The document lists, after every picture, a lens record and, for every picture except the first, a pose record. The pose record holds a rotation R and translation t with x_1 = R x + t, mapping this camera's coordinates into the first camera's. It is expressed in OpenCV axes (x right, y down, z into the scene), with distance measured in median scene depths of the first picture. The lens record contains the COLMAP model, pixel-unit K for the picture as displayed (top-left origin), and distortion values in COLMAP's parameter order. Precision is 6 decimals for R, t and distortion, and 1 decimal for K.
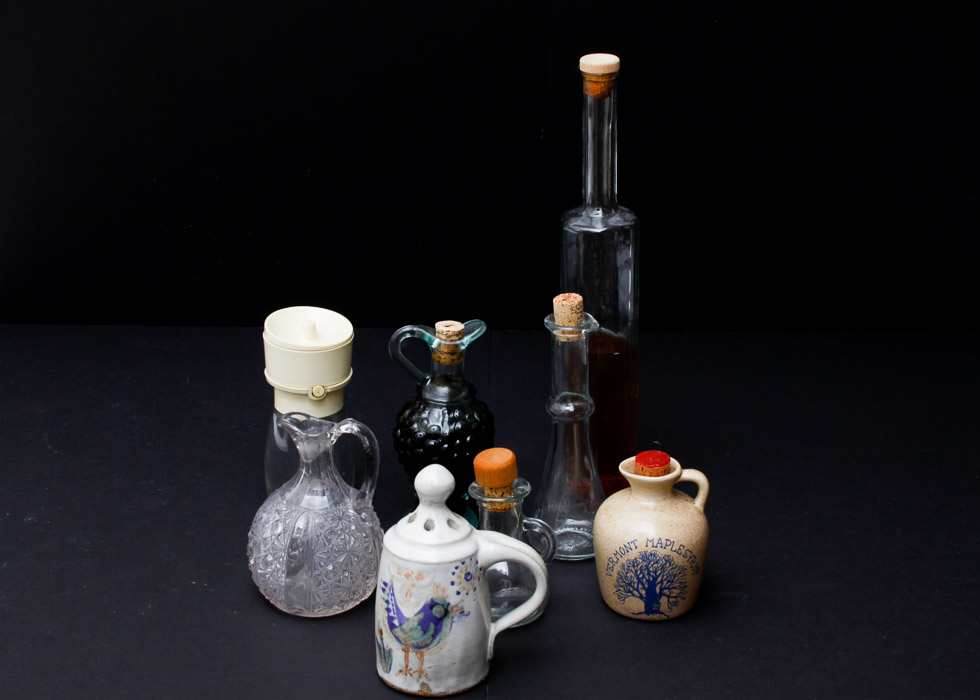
lens RADIAL K [[1760.4, 0, 491.9], [0, 1760.4, 350.5], [0, 0, 1]] dist [-0.023145, 0.000000]
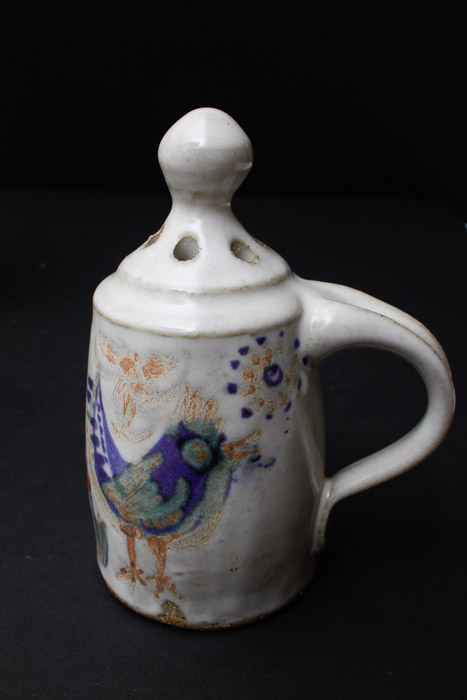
lens RADIAL K [[750.9, 0, 232.6], [0, 750.9, 348.3], [0, 0, 1]] dist [-0.108845, 0.000000]
pose [[0.988973, 0.049328, -0.139637, 0.001556], [-0.041079, 0.997271, 0.061350, 0.111503], [0.142282, -0.054937, 0.988300, 0.822447]]
